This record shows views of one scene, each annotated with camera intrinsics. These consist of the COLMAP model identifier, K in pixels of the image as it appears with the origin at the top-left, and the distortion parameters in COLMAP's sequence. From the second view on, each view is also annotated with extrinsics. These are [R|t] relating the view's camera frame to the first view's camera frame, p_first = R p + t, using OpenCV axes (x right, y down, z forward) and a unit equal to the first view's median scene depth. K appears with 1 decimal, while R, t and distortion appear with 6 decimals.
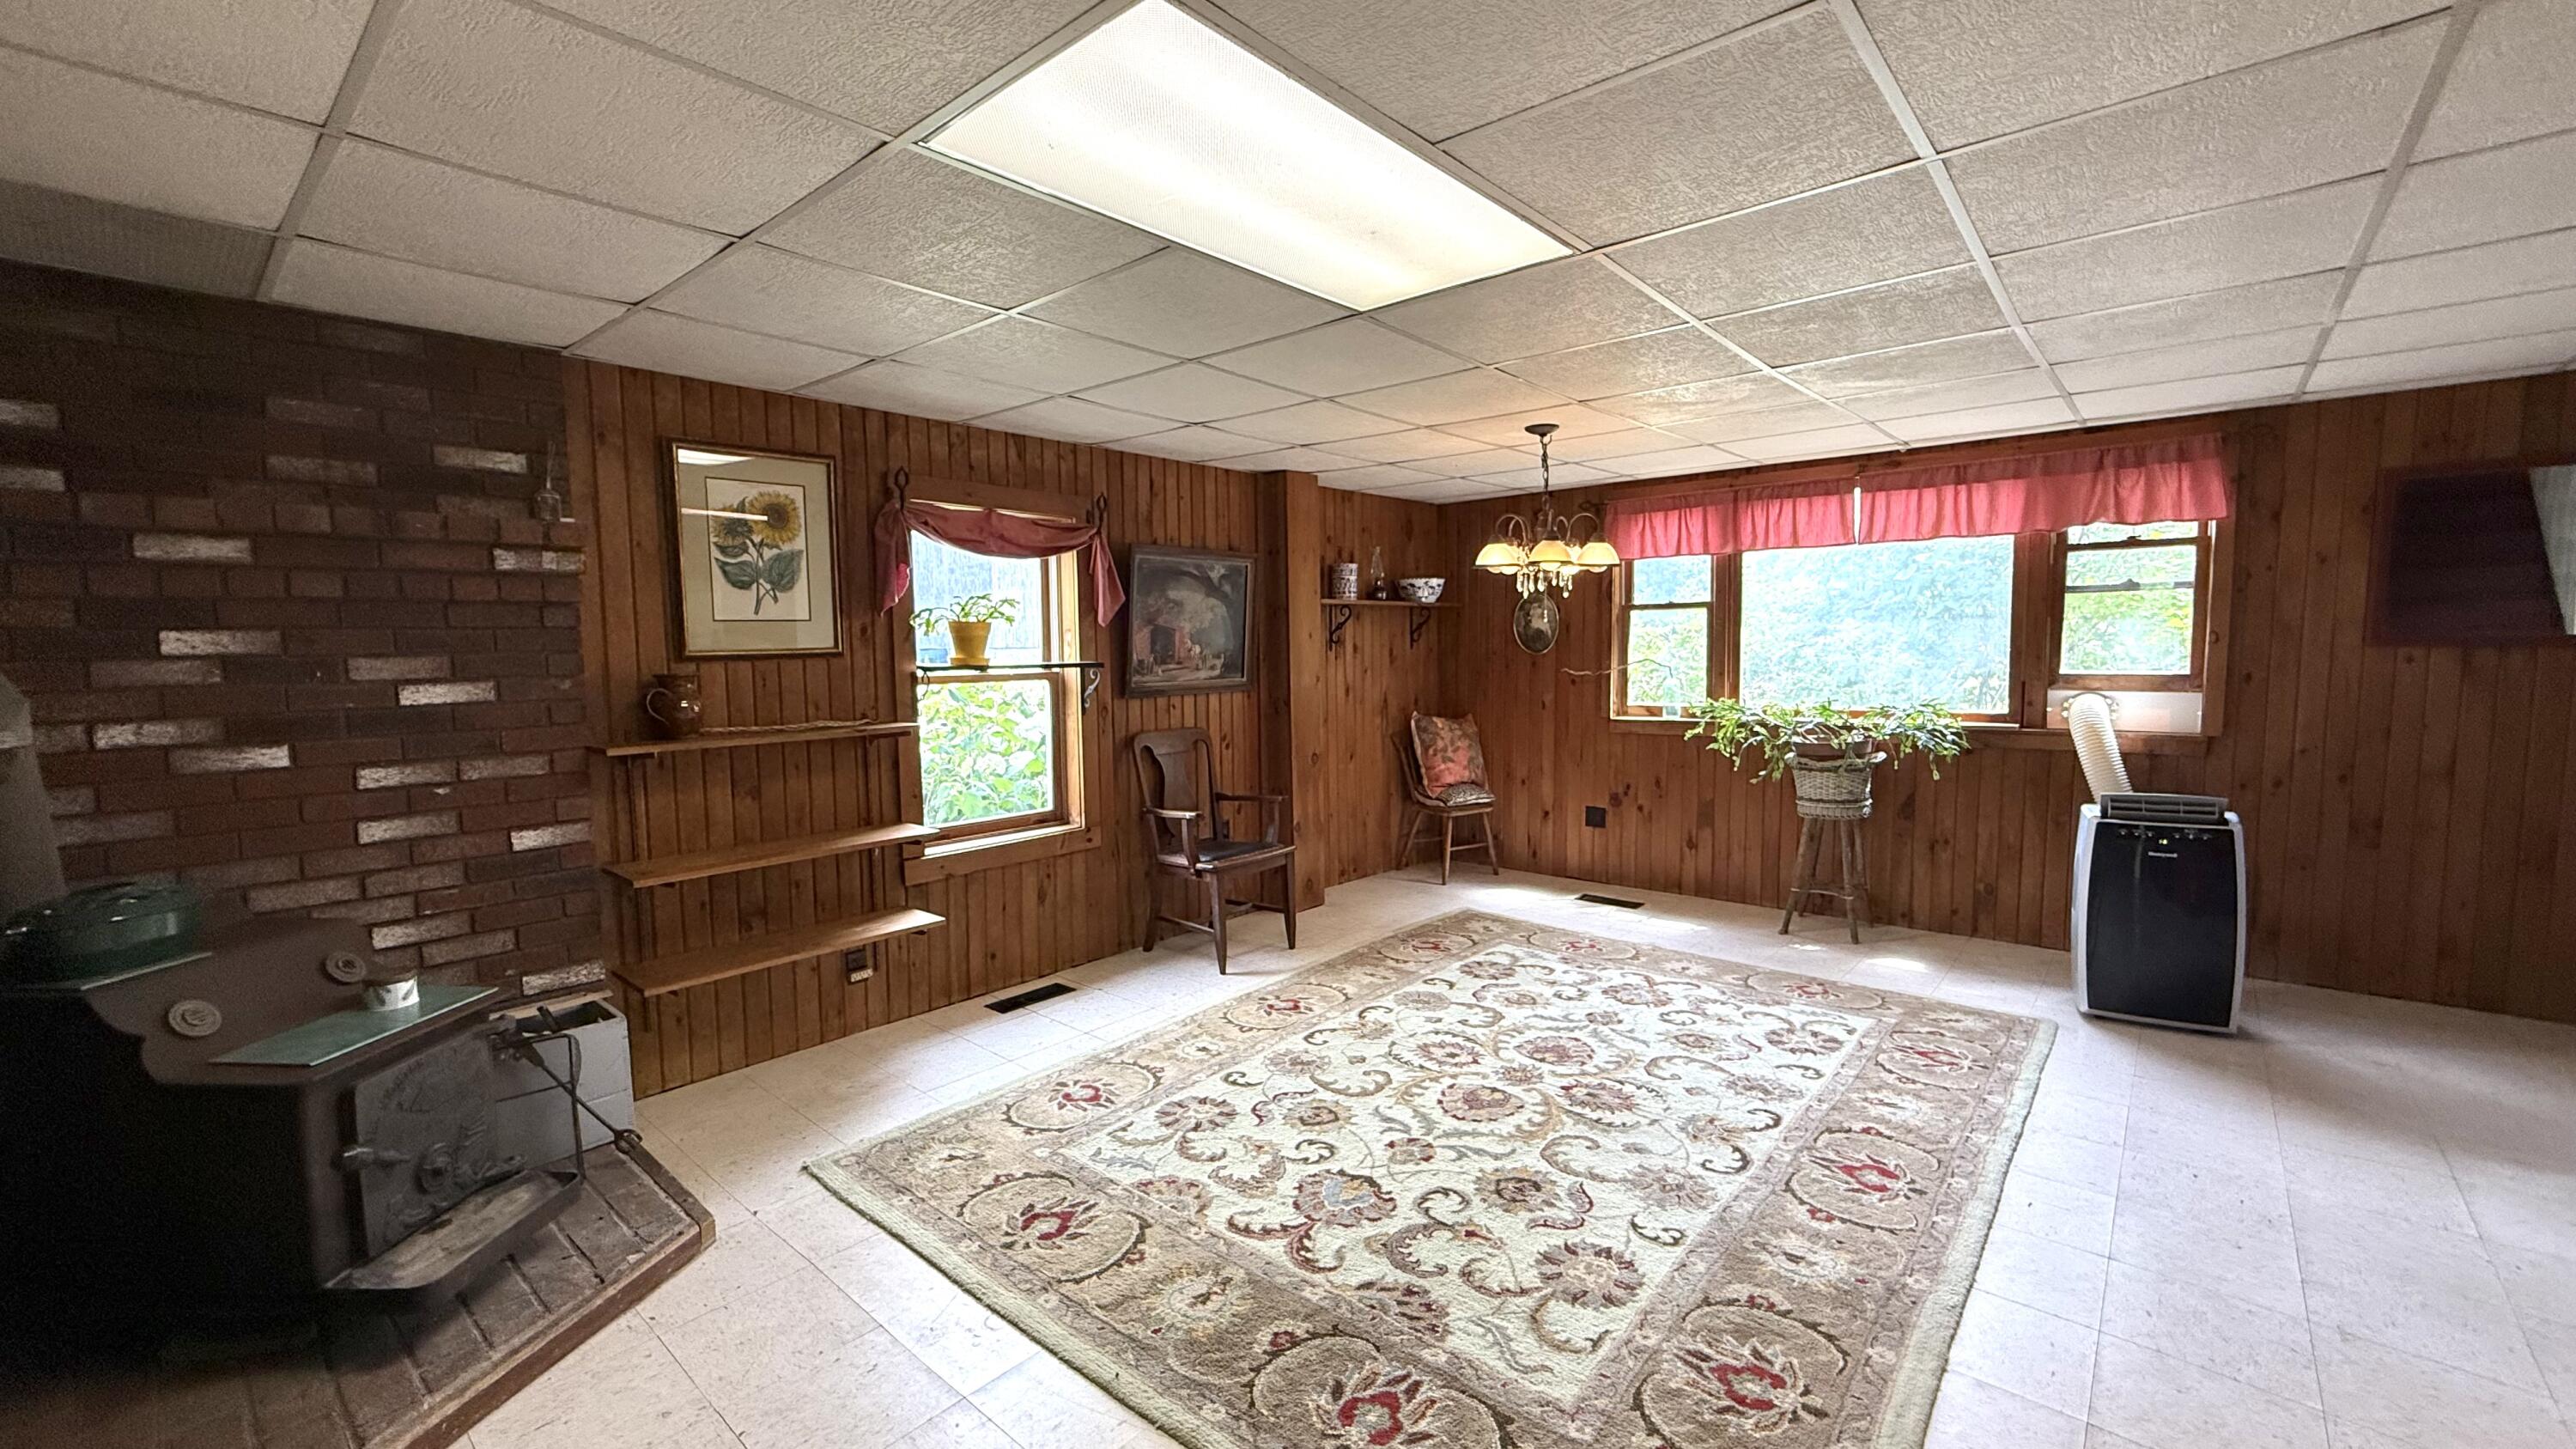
lens RADIAL K [[1027.1, 0, 1281.7], [0, 1027.1, 722.7], [0, 0, 1]] dist [-0.000558, 0.000214]
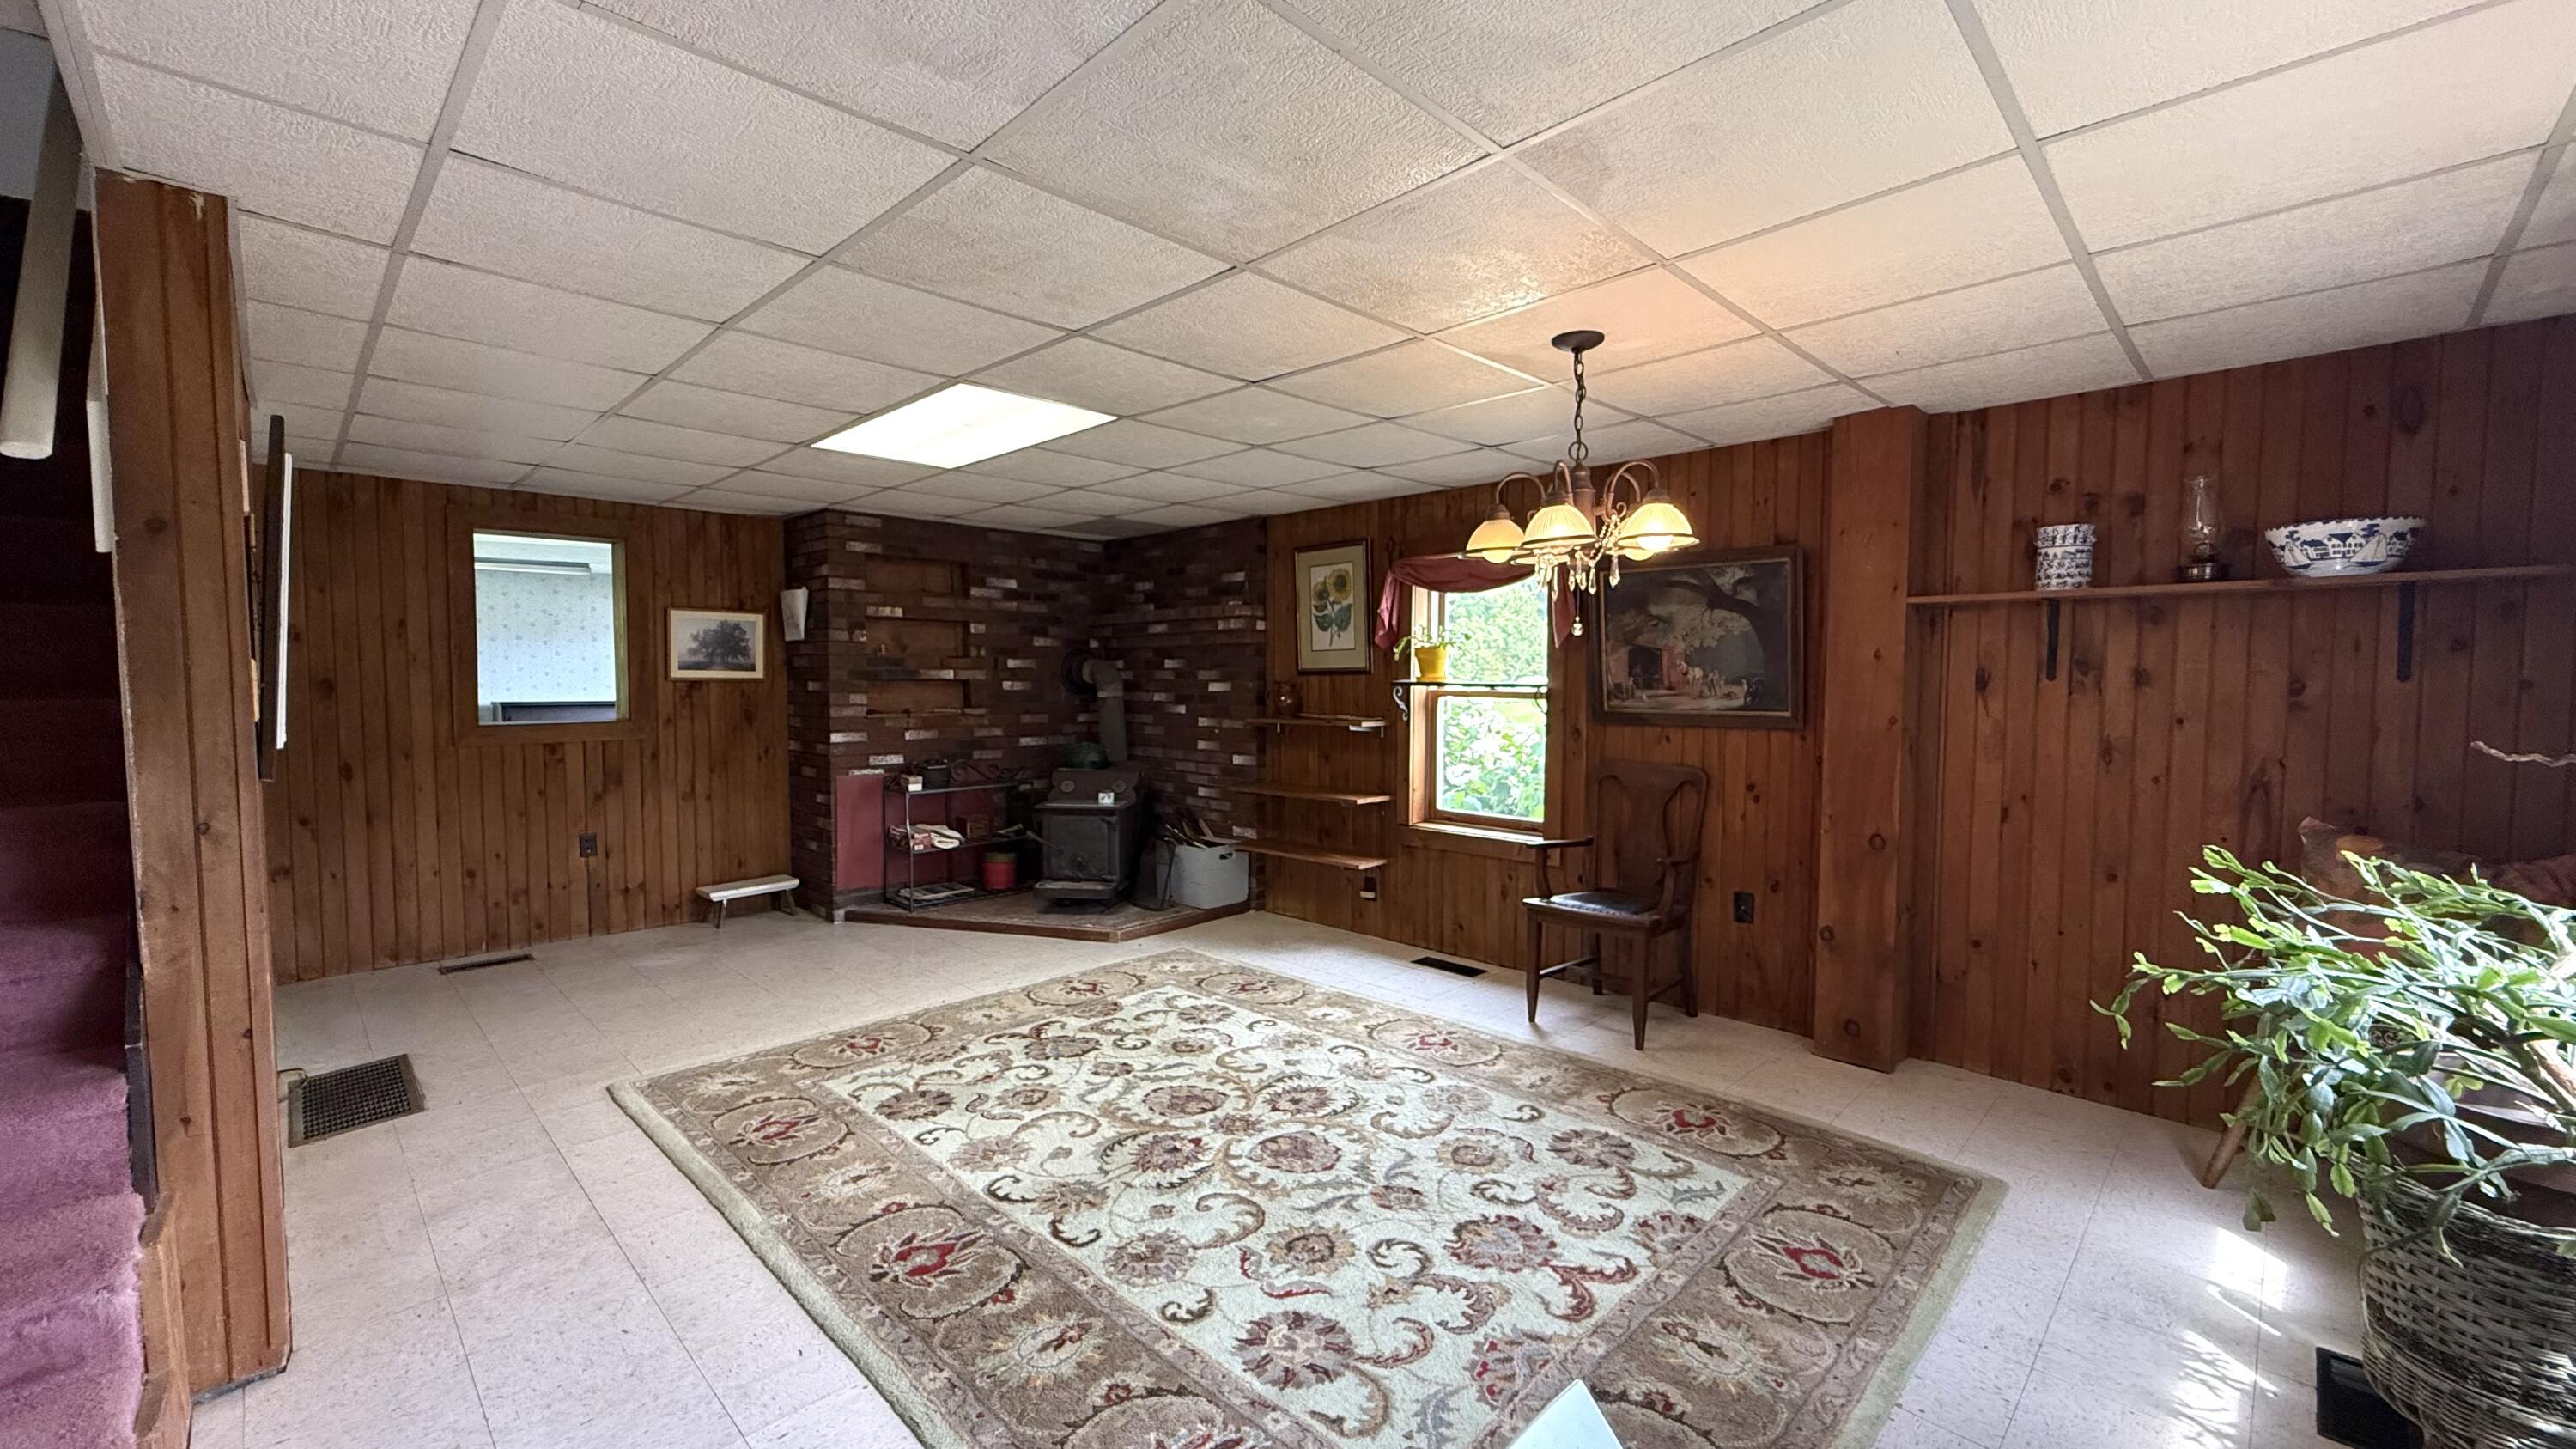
lens RADIAL K [[1027.1, 0, 1281.7], [0, 1027.1, 722.7], [0, 0, 1]] dist [-0.000558, 0.000214]
pose [[-0.064575, 0.059434, -0.996141, 1.094789], [-0.077979, 0.994872, 0.064413, -0.083370], [0.994862, 0.081837, -0.059609, 1.020622]]
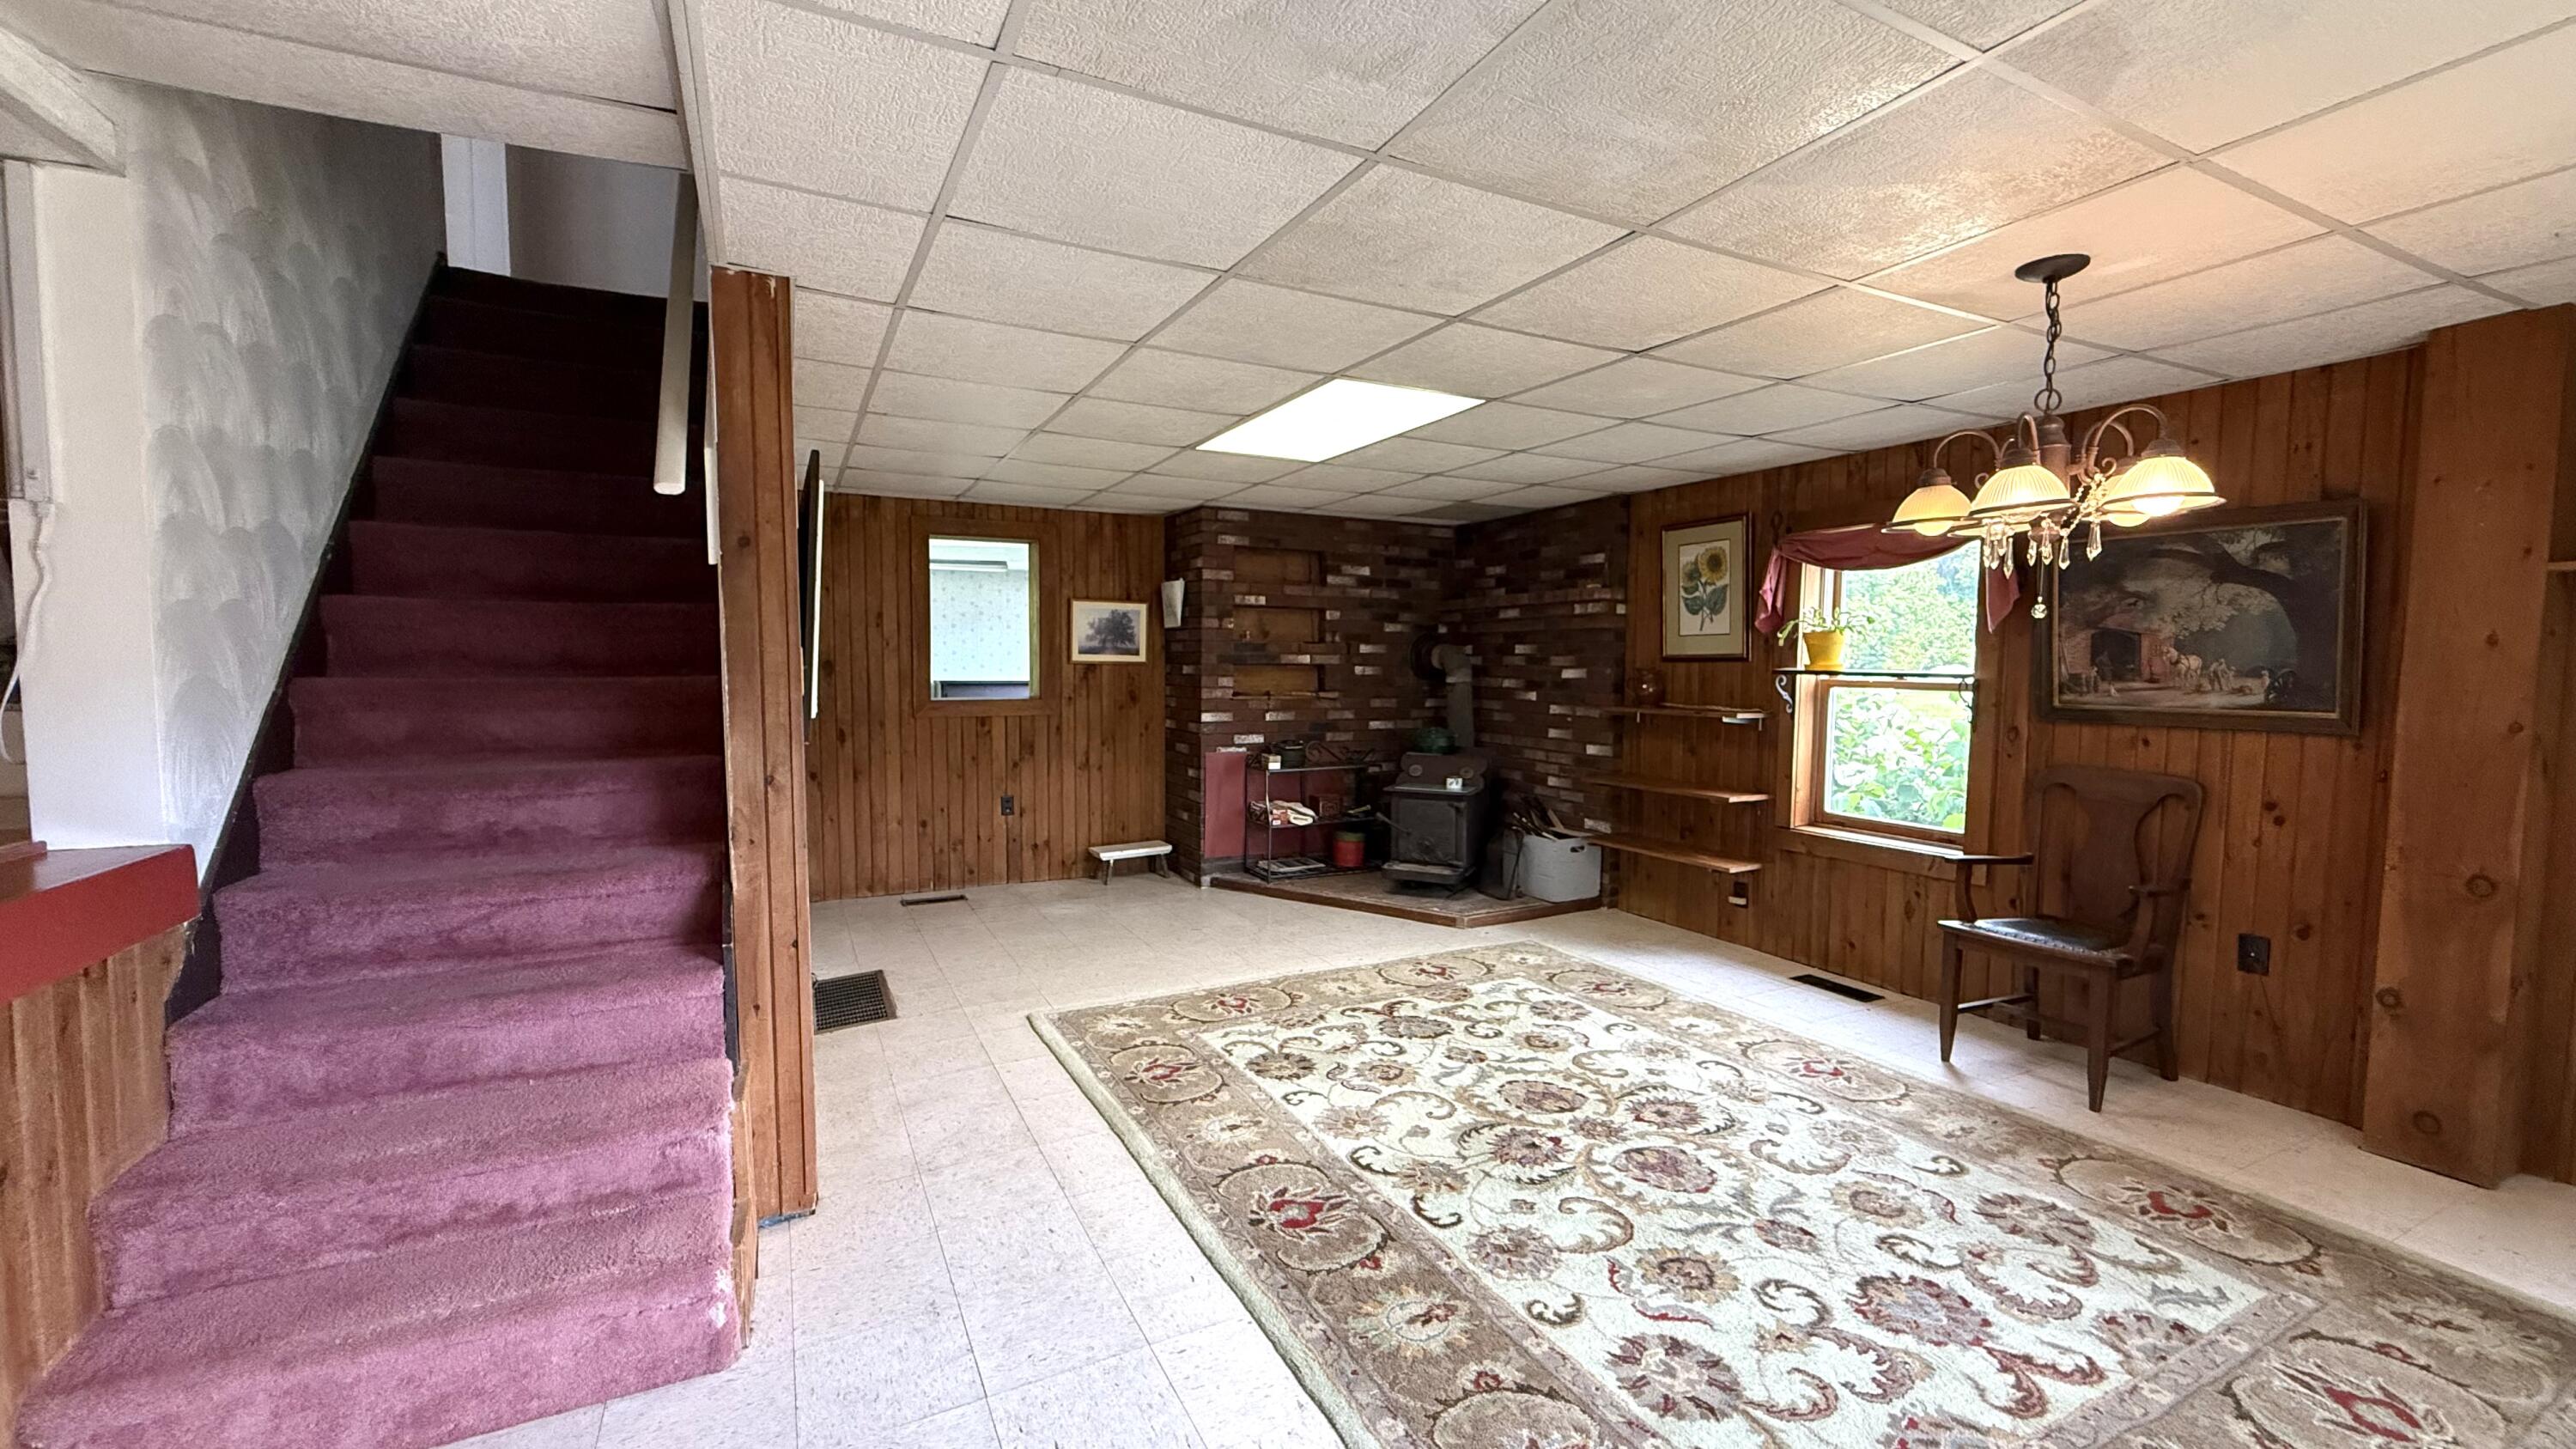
lens RADIAL K [[1027.1, 0, 1281.7], [0, 1027.1, 722.7], [0, 0, 1]] dist [-0.000558, 0.000214]
pose [[-0.376834, 0.069205, -0.923692, 1.099517], [-0.072705, 0.991919, 0.103978, -0.083248], [0.923423, 0.106340, -0.368757, 0.993088]]
